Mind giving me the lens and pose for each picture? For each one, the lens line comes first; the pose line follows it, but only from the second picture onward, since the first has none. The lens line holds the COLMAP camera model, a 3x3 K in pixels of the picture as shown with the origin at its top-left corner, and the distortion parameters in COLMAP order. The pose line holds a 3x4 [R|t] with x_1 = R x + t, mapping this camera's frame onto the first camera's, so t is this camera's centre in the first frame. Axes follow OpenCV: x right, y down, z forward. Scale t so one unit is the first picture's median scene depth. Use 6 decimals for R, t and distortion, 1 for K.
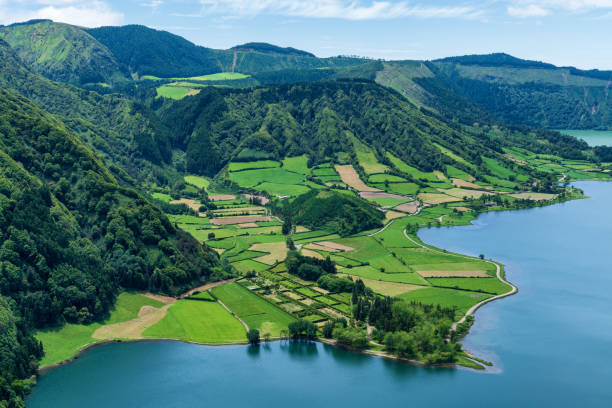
lens RADIAL K [[767.9, 0, 304.2], [0, 767.9, 202.2], [0, 0, 1]] dist [0.024265, 0.000000]
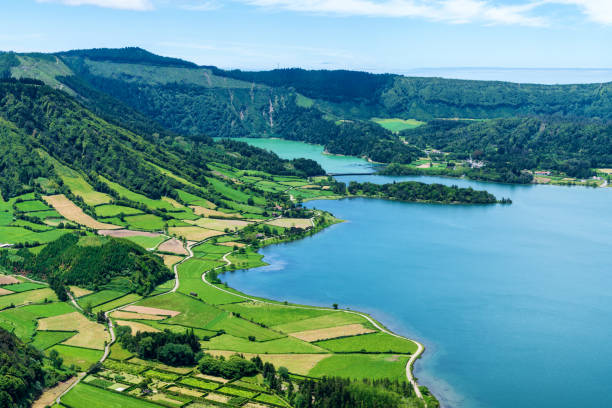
lens RADIAL K [[903.7, 0, 304.6], [0, 903.7, 203.9], [0, 0, 1]] dist [0.029600, 0.000000]
pose [[0.871947, -0.048565, 0.487185, -0.162006], [0.055299, 0.998470, 0.000560, -0.025379], [-0.486467, 0.026453, 0.873298, 0.092006]]
